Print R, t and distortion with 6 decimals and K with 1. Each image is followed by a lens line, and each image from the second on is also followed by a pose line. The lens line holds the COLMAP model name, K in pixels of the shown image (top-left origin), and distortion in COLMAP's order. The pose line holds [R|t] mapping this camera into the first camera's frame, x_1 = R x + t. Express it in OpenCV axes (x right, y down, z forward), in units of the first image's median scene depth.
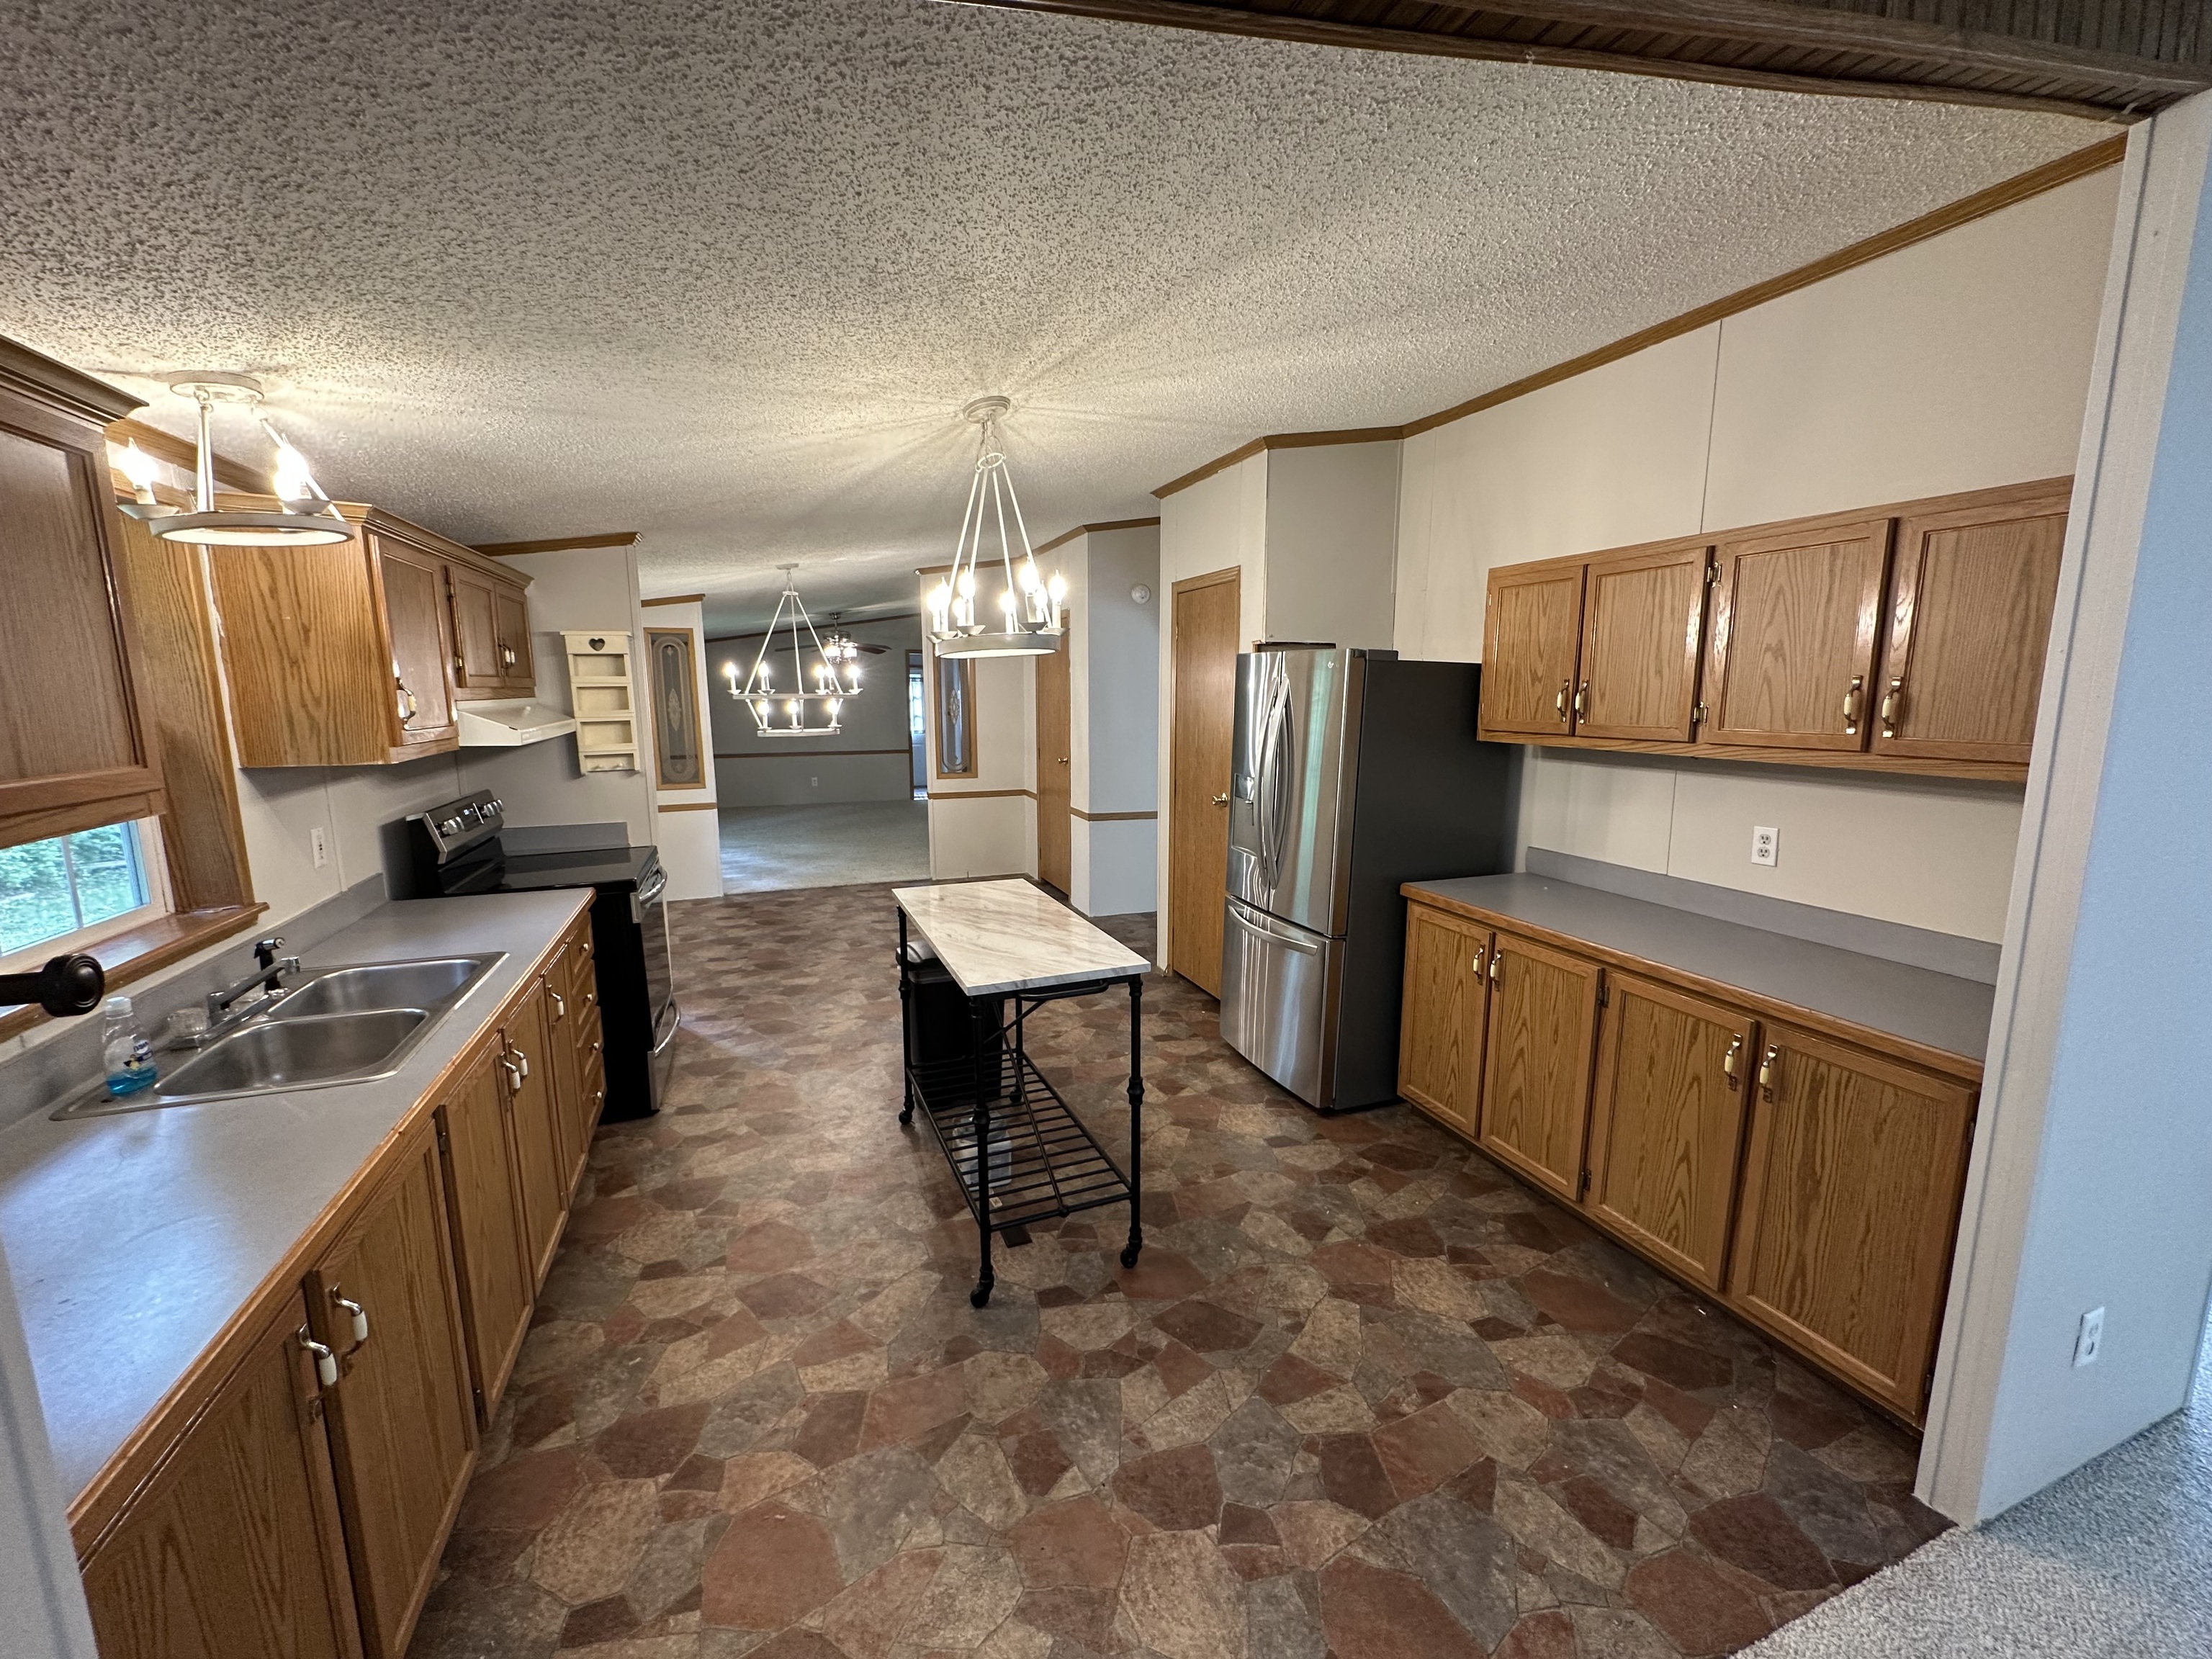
lens RADIAL K [[879.8, 0, 1106.0], [0, 879.8, 829.5], [0, 0, 1]] dist [-0.002604, 0.000096]
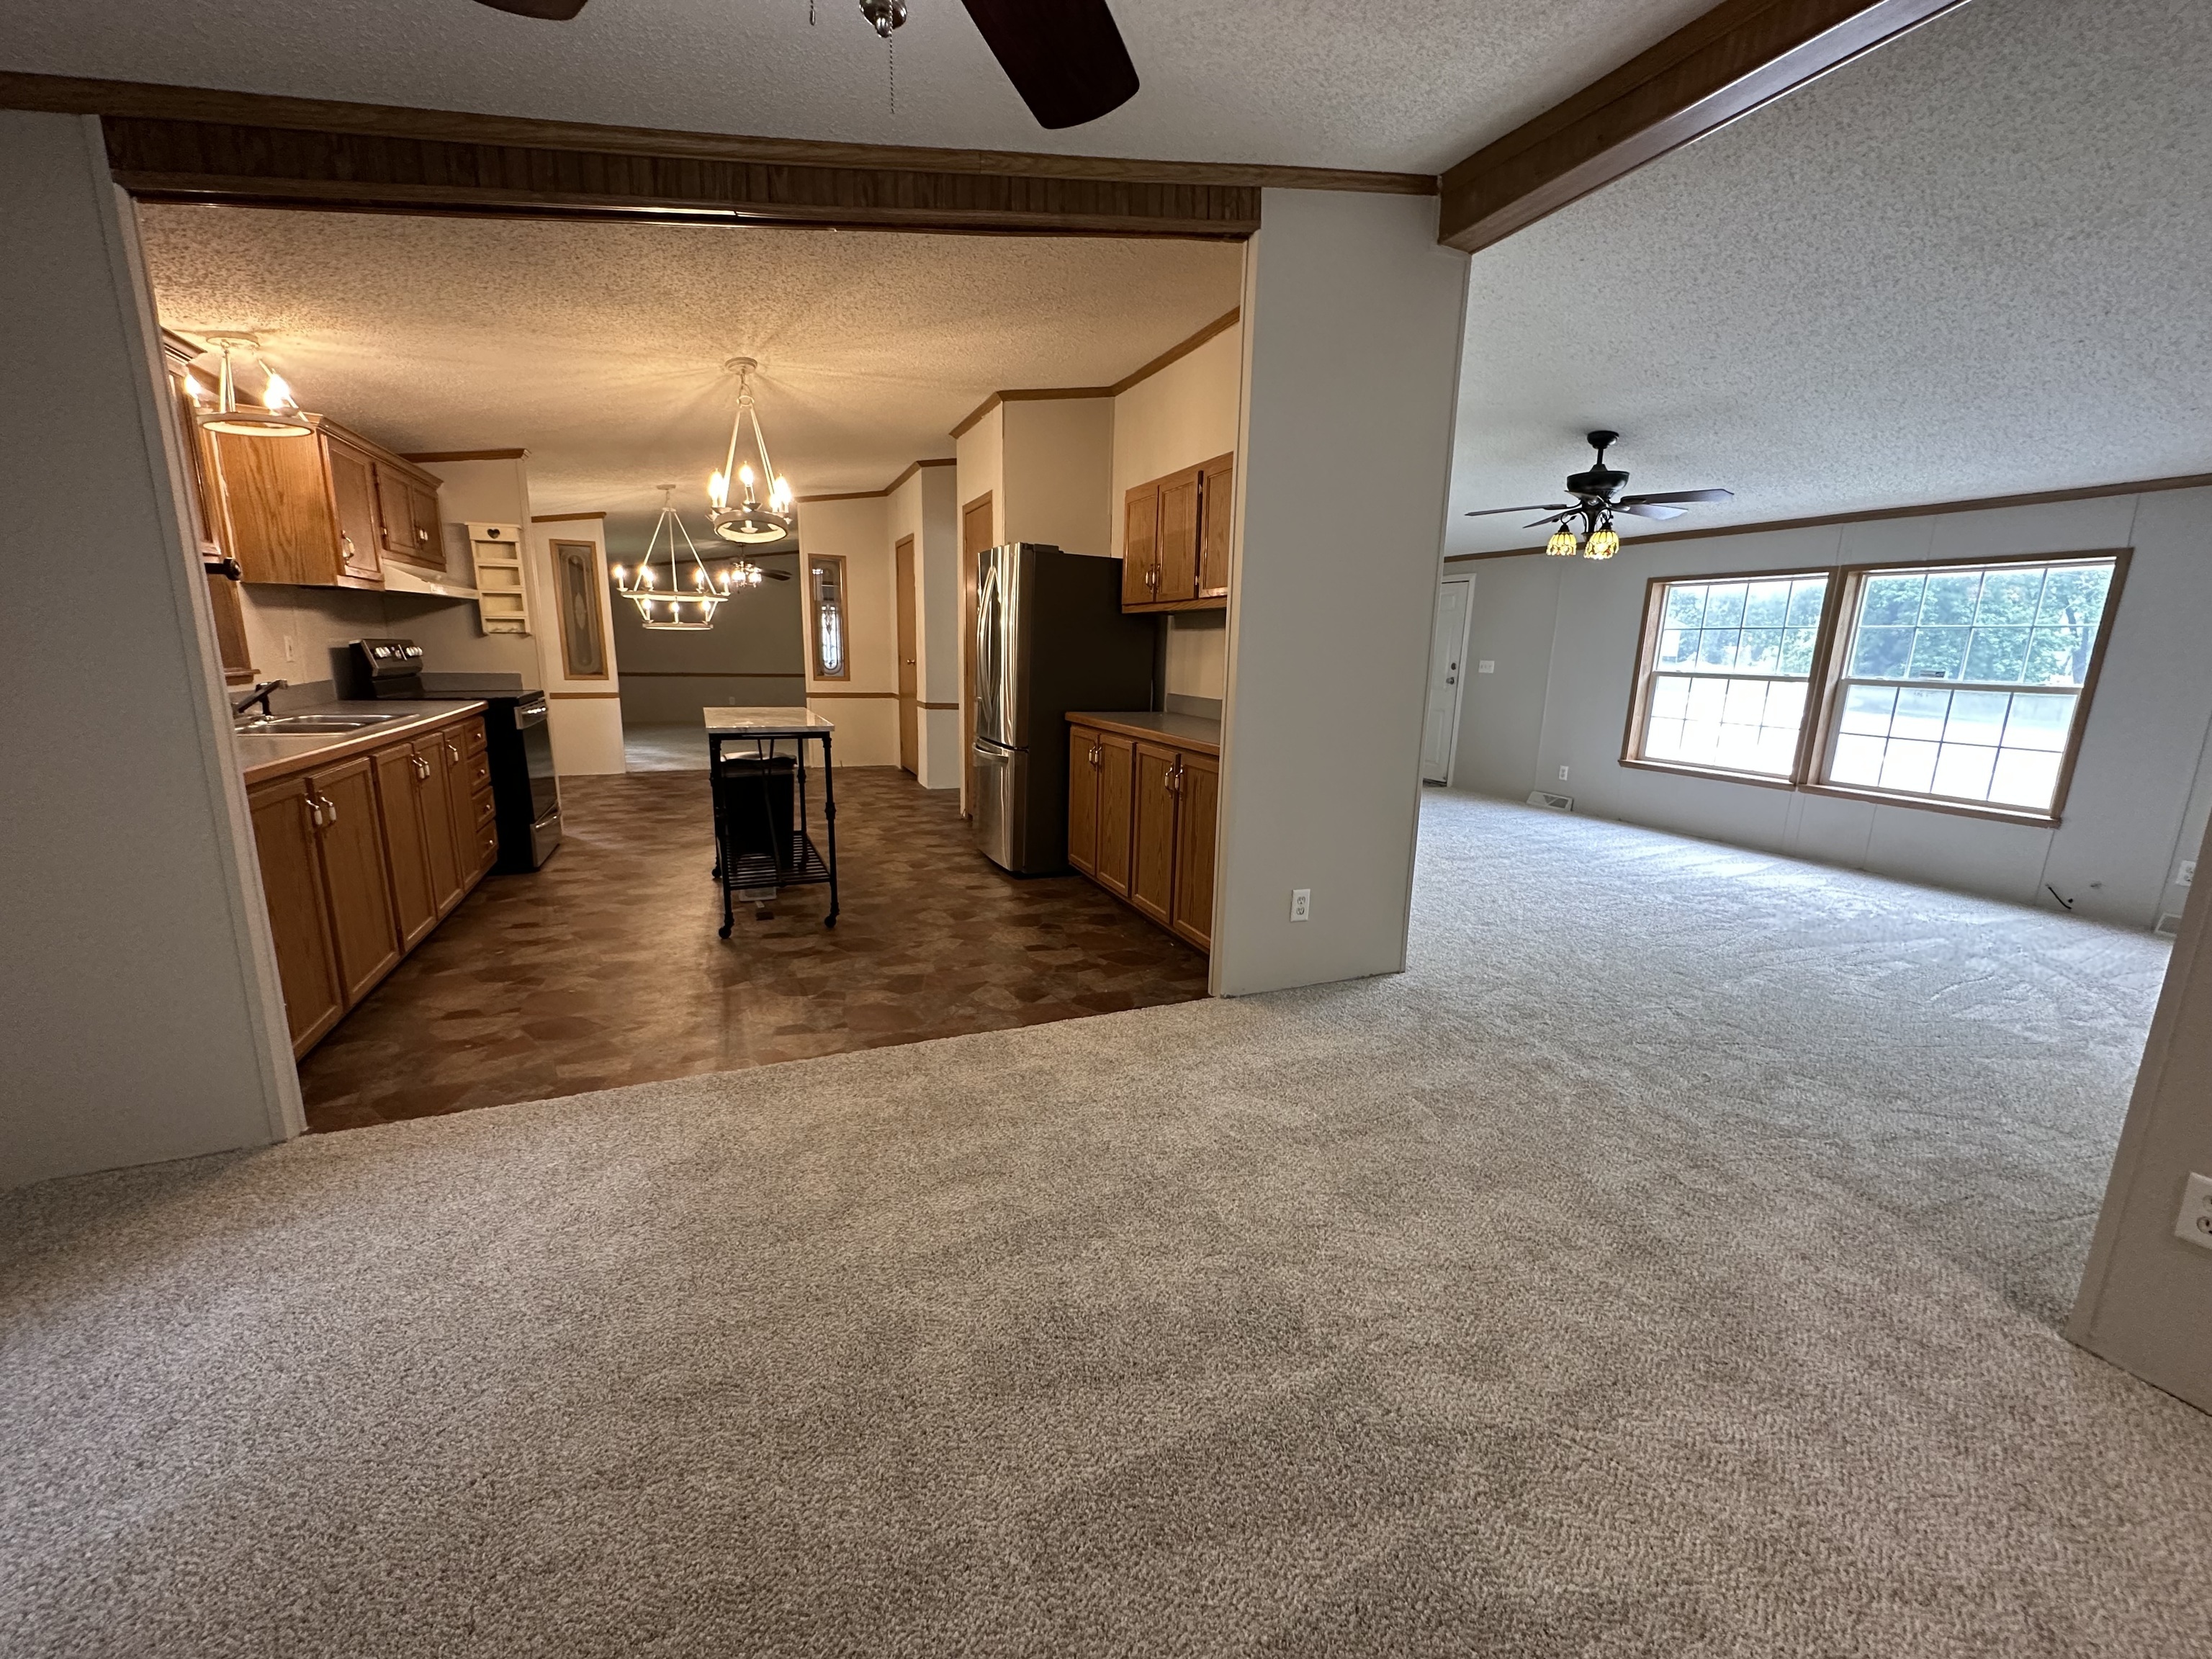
lens RADIAL K [[880.3, 0, 1106.0], [0, 880.3, 829.5], [0, 0, 1]] dist [-0.002525, 0.000149]
pose [[0.999066, 0.014775, 0.040618, 0.437843], [-0.016544, 0.998914, 0.043566, 0.239256], [-0.039930, -0.044197, 0.998225, -0.562458]]
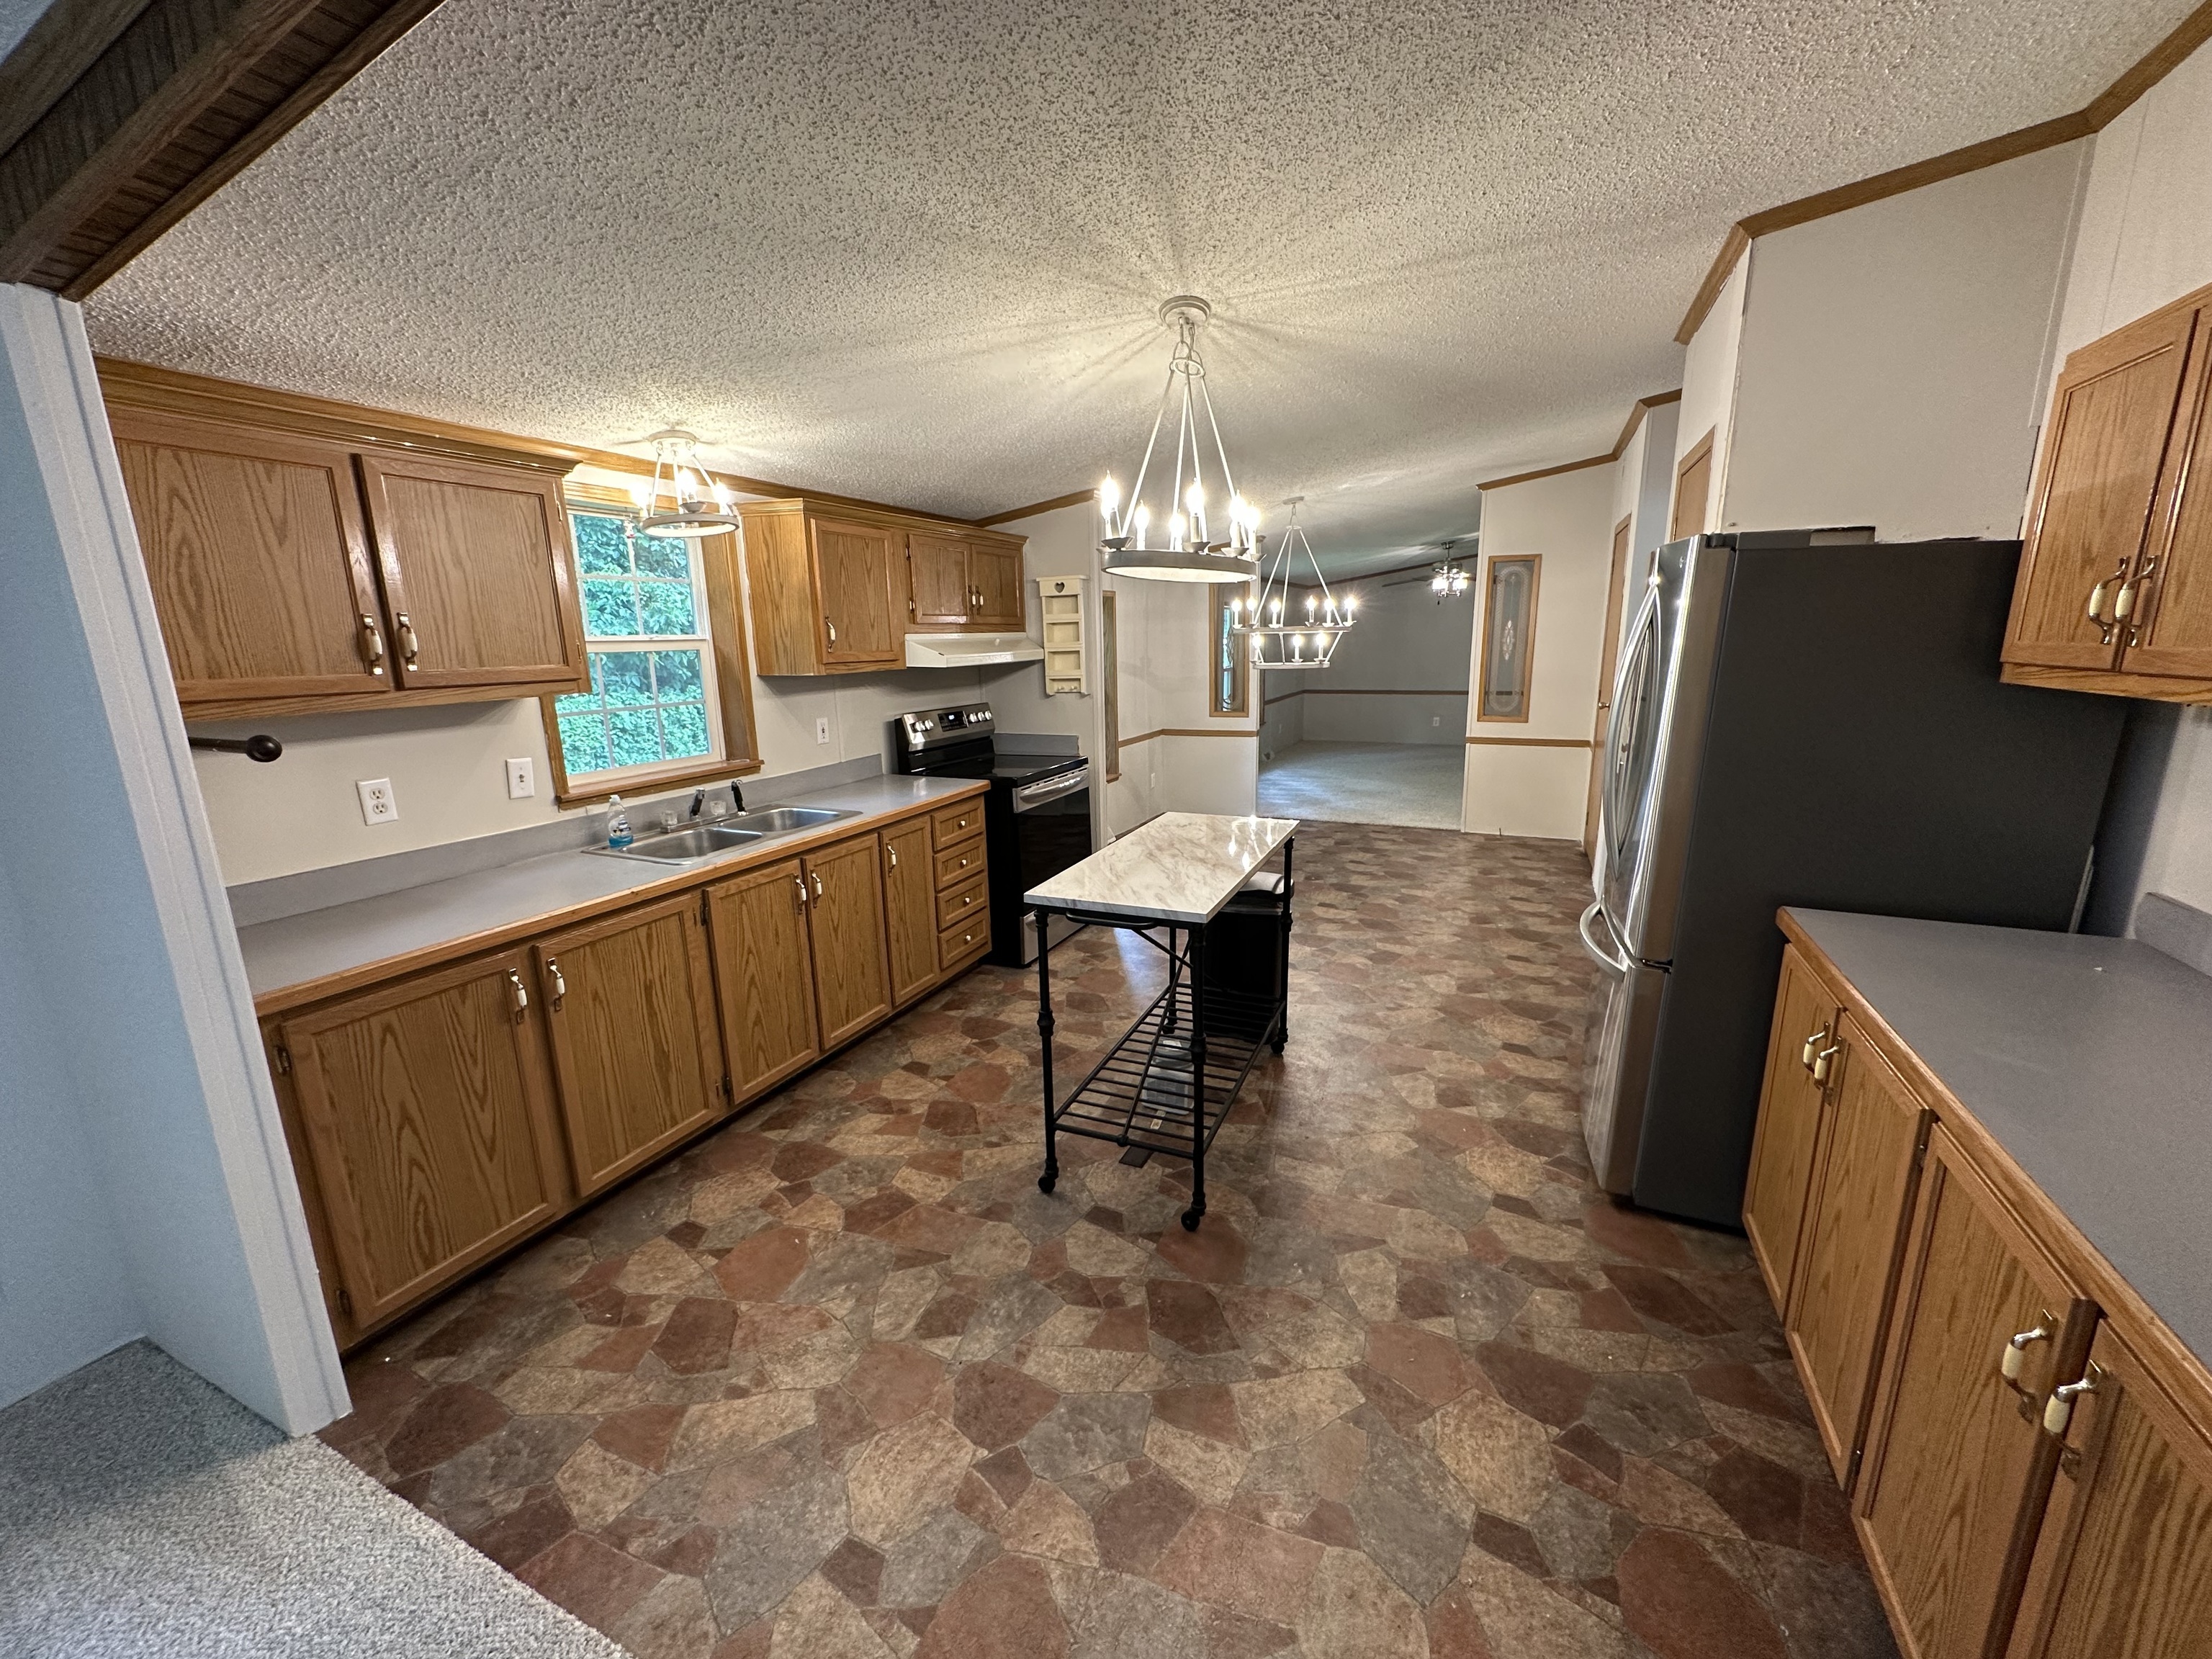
lens RADIAL K [[879.8, 0, 1106.0], [0, 879.8, 829.5], [0, 0, 1]] dist [-0.002604, 0.000096]
pose [[0.697703, 0.141802, -0.702213, 0.547845], [-0.095418, 0.989875, 0.105086, -0.017306], [0.710004, -0.006315, 0.704169, 0.265920]]
